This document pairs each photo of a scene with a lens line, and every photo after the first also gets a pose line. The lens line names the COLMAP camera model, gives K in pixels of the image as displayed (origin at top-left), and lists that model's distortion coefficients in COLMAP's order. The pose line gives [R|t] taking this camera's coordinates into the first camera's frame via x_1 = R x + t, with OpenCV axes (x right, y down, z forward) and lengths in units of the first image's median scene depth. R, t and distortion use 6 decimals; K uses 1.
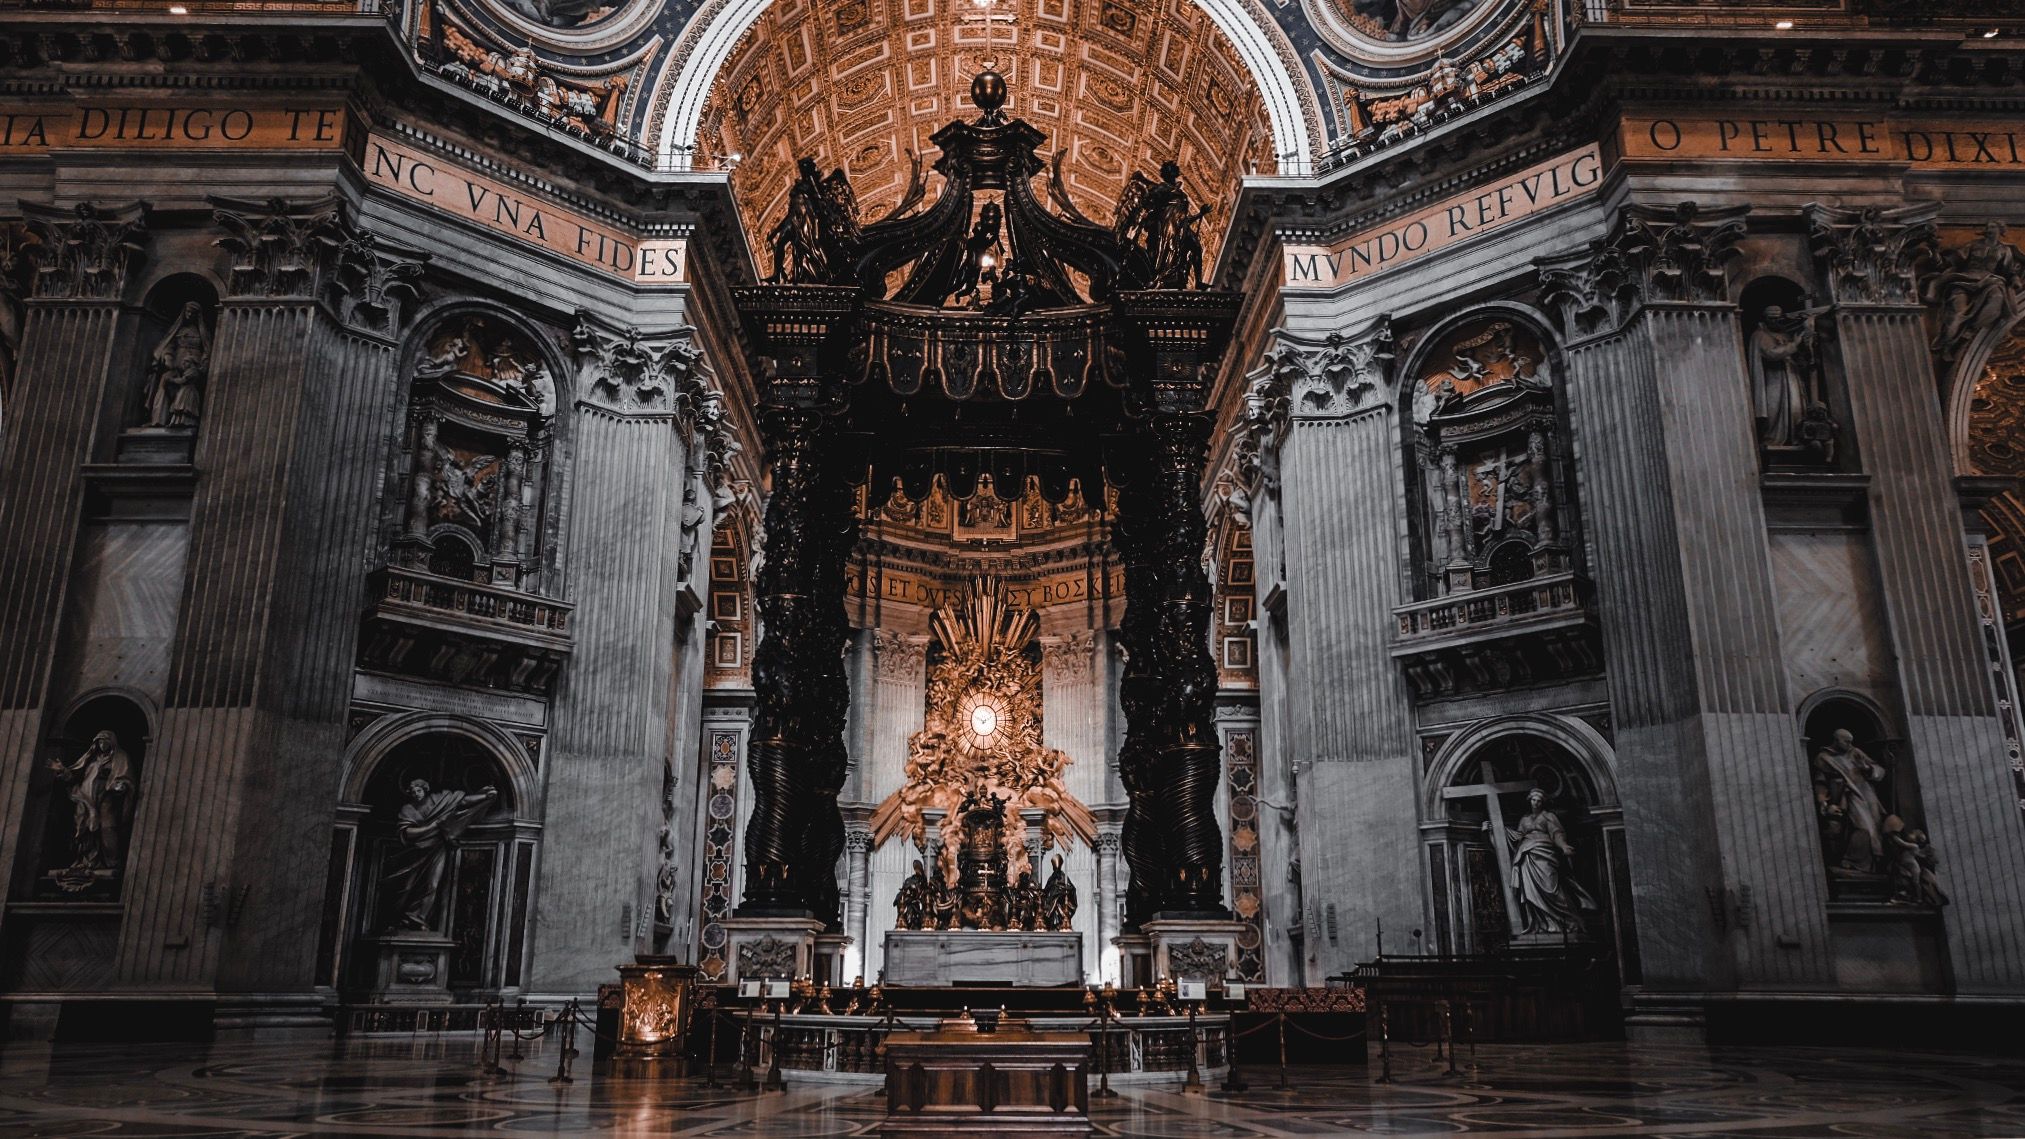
lens RADIAL K [[1482.5, 0, 1000.9], [0, 1482.5, 532.1], [0, 0, 1]] dist [-0.009378, 0.022786]
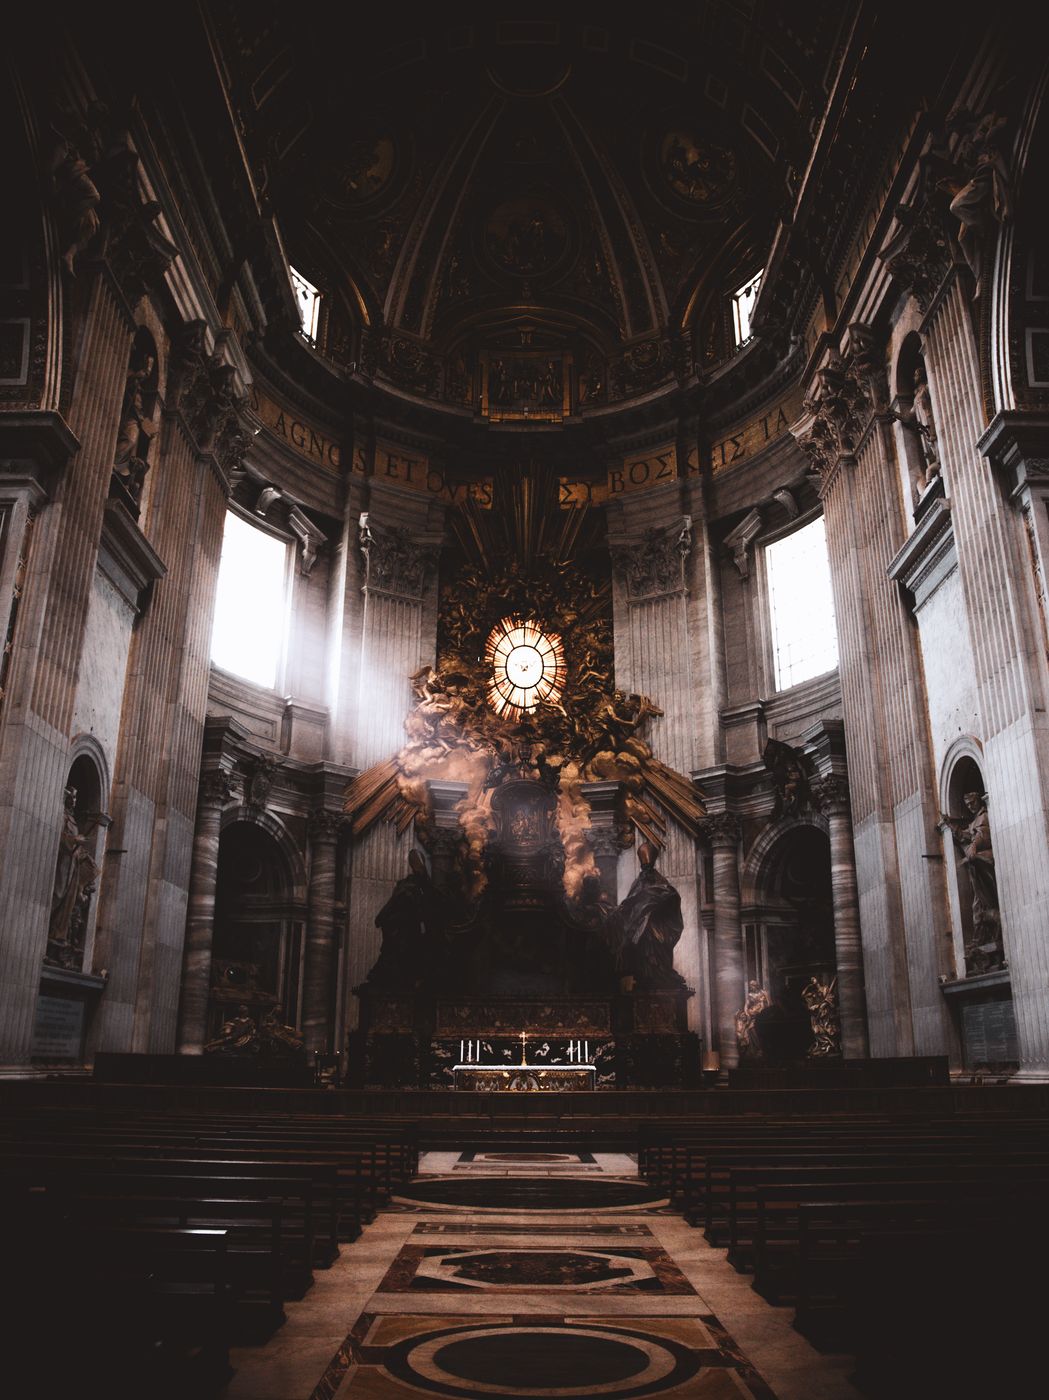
lens RADIAL K [[1078.7, 0, 518.3], [0, 1078.7, 698.0], [0, 0, 1]] dist [-0.007545, -0.001019]
pose [[0.999922, -0.002309, -0.012290, -0.008812], [0.001814, 0.999193, -0.040123, 0.168185], [0.012373, 0.040098, 0.999119, 0.527270]]
